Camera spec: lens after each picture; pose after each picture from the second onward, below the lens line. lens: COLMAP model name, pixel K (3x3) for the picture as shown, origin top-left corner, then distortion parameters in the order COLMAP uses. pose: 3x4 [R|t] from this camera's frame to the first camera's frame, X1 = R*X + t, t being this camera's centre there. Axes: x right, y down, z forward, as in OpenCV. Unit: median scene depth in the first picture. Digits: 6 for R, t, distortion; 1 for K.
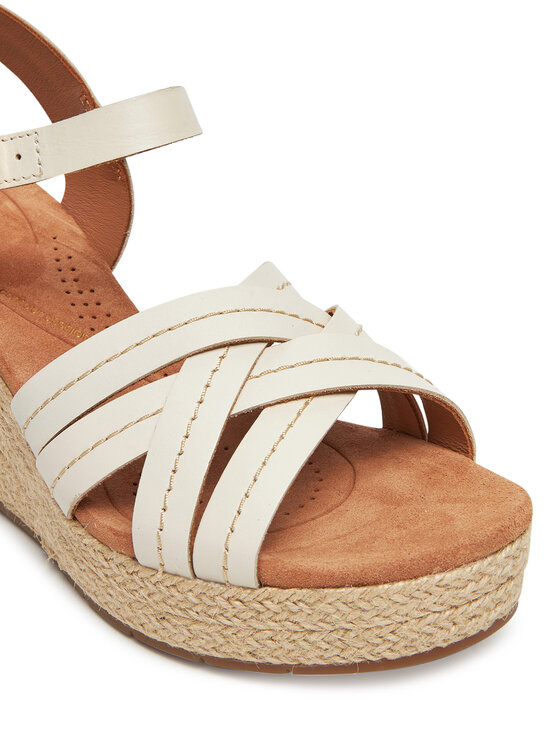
lens RADIAL K [[1544.2, 0, 280.0], [0, 1544.2, 373.0], [0, 0, 1]] dist [-0.103783, -0.213124]
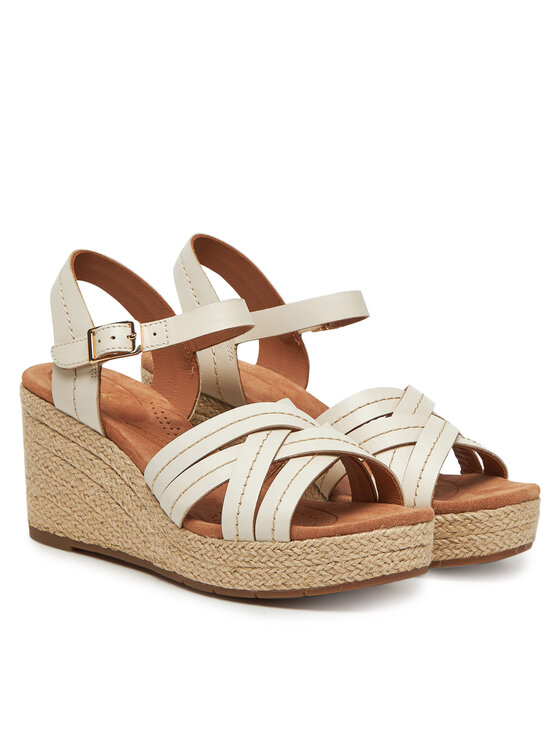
lens RADIAL K [[1715.0, 0, 280.0], [0, 1715.0, 373.0], [0, 0, 1]] dist [0.048964, 0.043104]
pose [[0.999107, 0.017527, 0.038448, -0.109029], [-0.007966, 0.971728, -0.235969, 0.427660], [-0.041497, 0.235452, 0.971000, -1.090353]]
